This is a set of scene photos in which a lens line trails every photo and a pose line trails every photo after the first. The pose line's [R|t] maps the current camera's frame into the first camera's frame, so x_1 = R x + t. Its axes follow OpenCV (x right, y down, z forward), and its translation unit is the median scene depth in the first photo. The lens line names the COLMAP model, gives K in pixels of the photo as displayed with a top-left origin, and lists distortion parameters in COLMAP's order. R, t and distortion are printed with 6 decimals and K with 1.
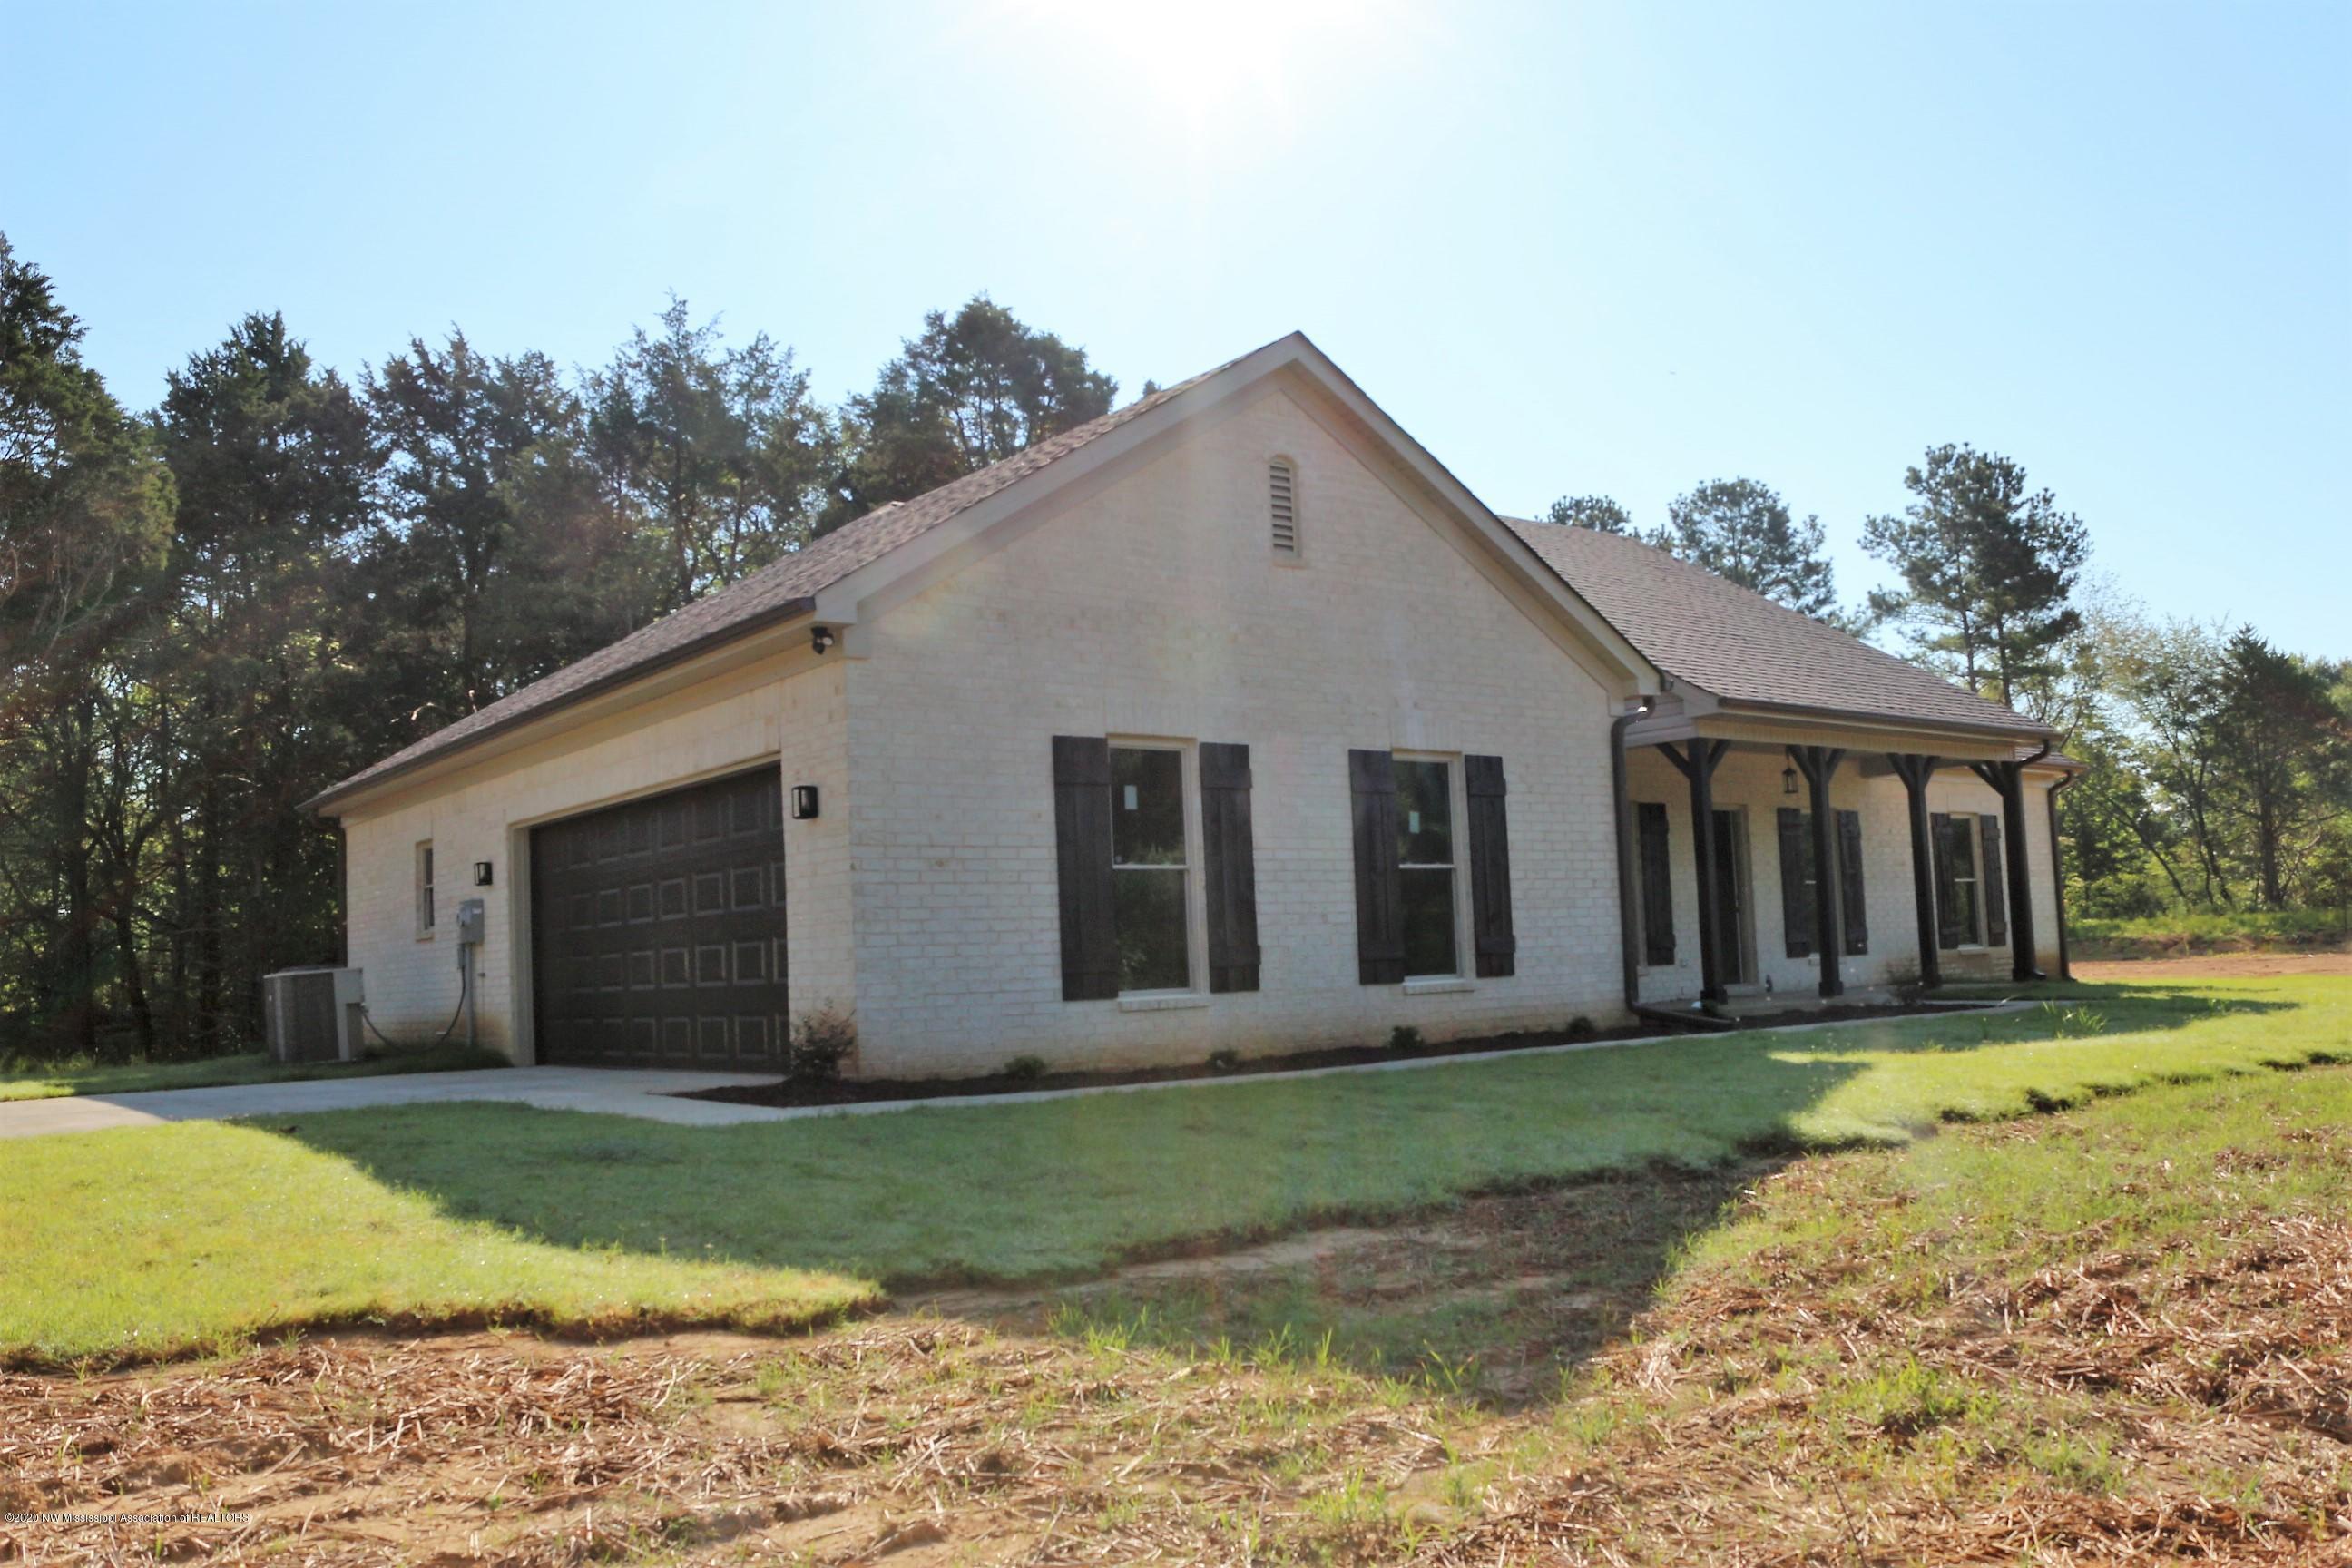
lens RADIAL K [[1963.0, 0, 1191.5], [0, 1963.0, 793.6], [0, 0, 1]] dist [-0.174656, 0.165862]
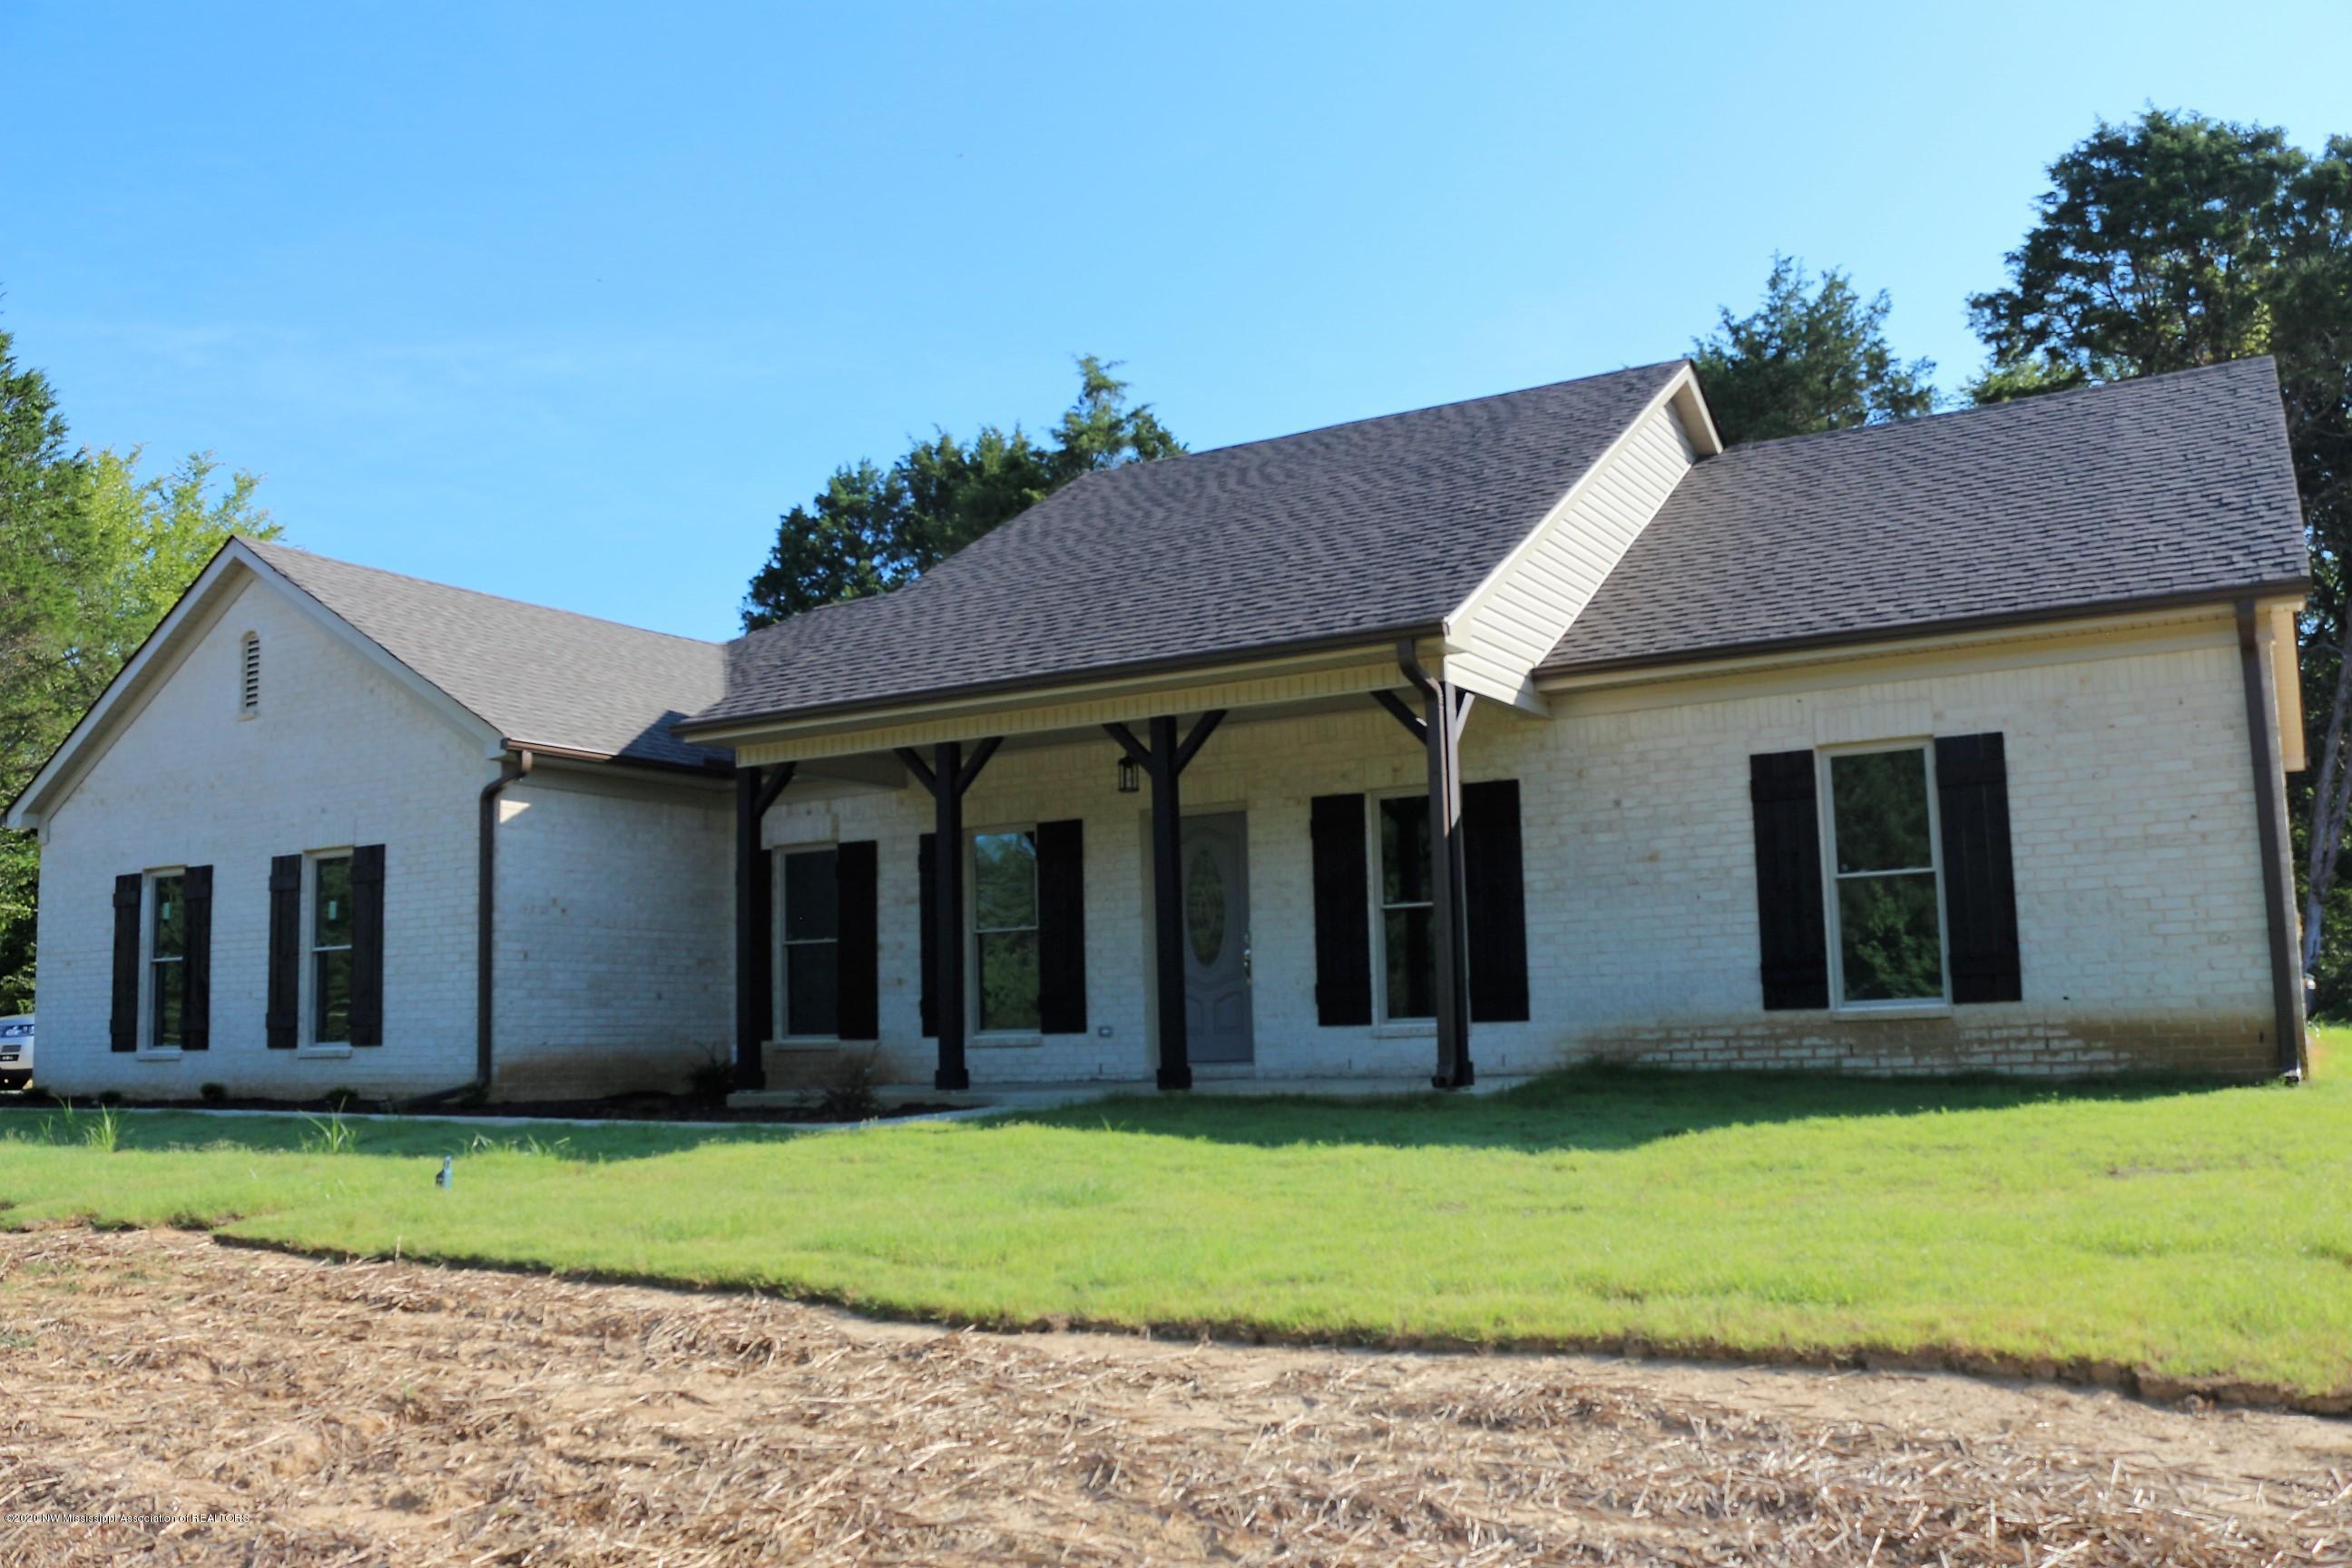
lens RADIAL K [[1963.0, 0, 1191.5], [0, 1963.0, 793.6], [0, 0, 1]] dist [-0.174656, 0.165862]
pose [[0.358607, -0.070475, -0.930825, 1.045127], [0.102248, 0.994112, -0.035875, 0.029882], [0.927872, -0.082310, 0.363701, 0.824961]]
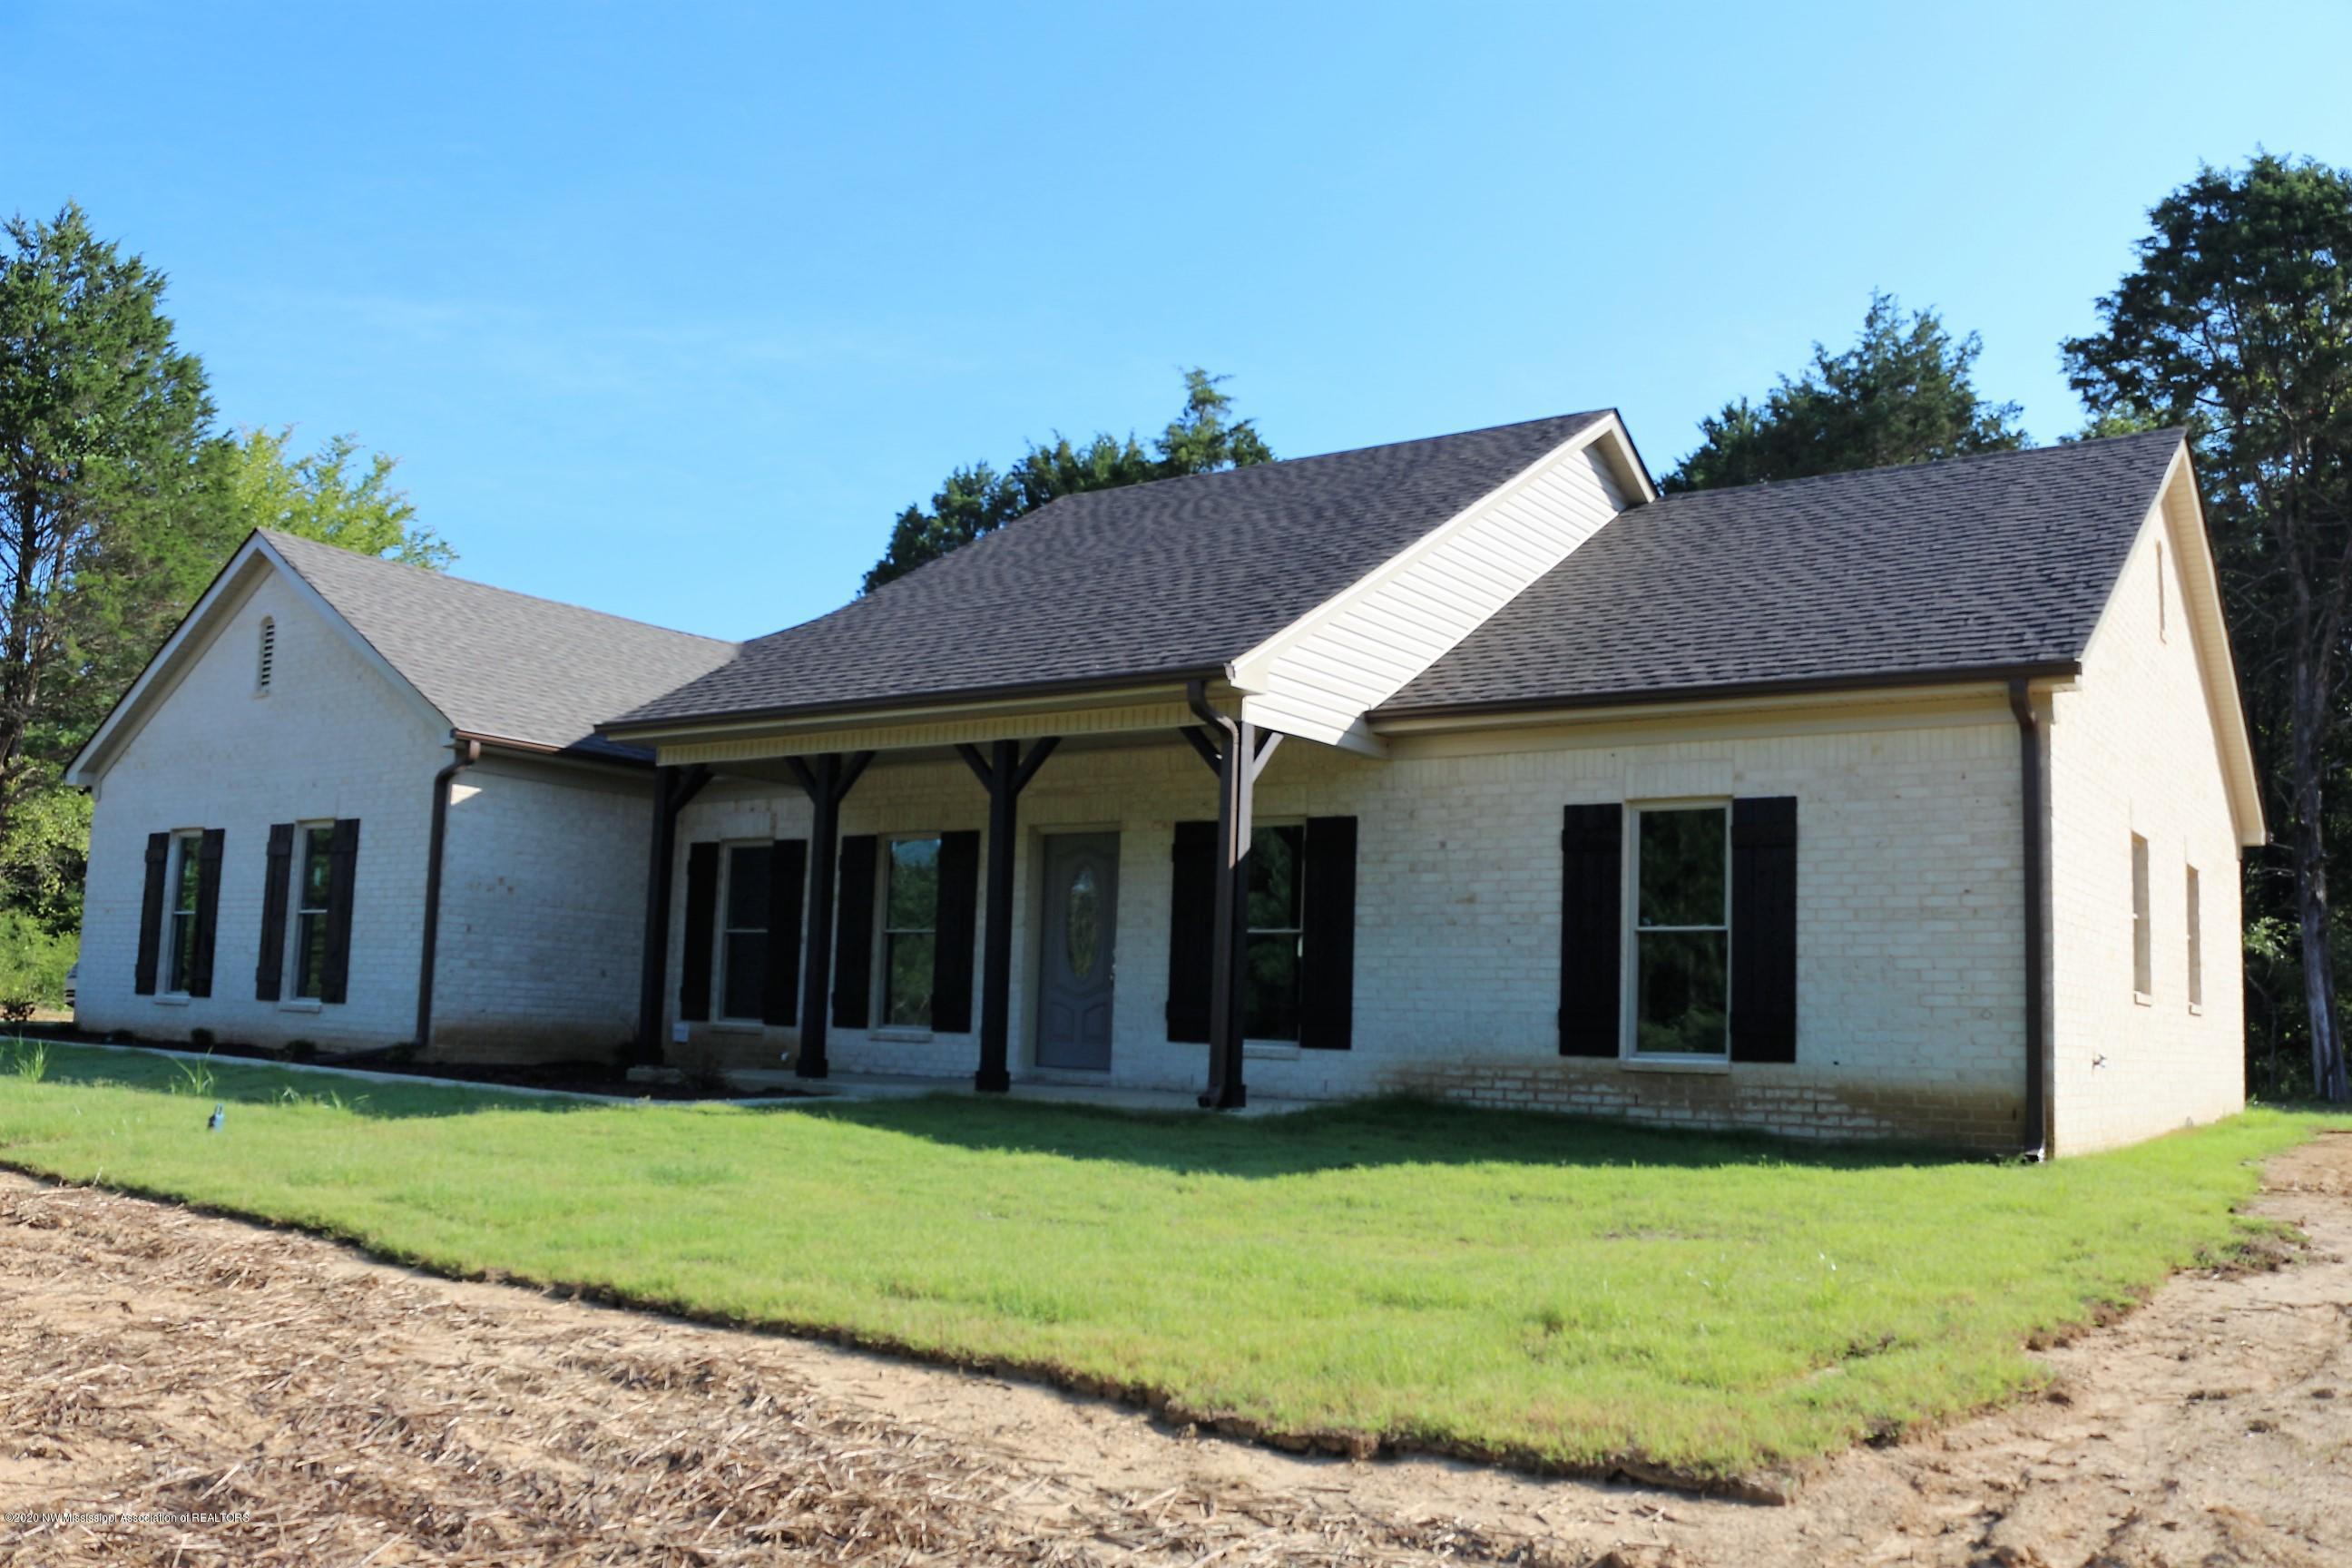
lens RADIAL K [[1963.0, 0, 1191.5], [0, 1963.0, 793.6], [0, 0, 1]] dist [-0.174656, 0.165862]
pose [[0.270241, -0.055079, -0.961216, 1.121498], [0.046794, 0.997934, -0.044027, 0.032422], [0.961655, -0.033082, 0.272260, 0.935154]]
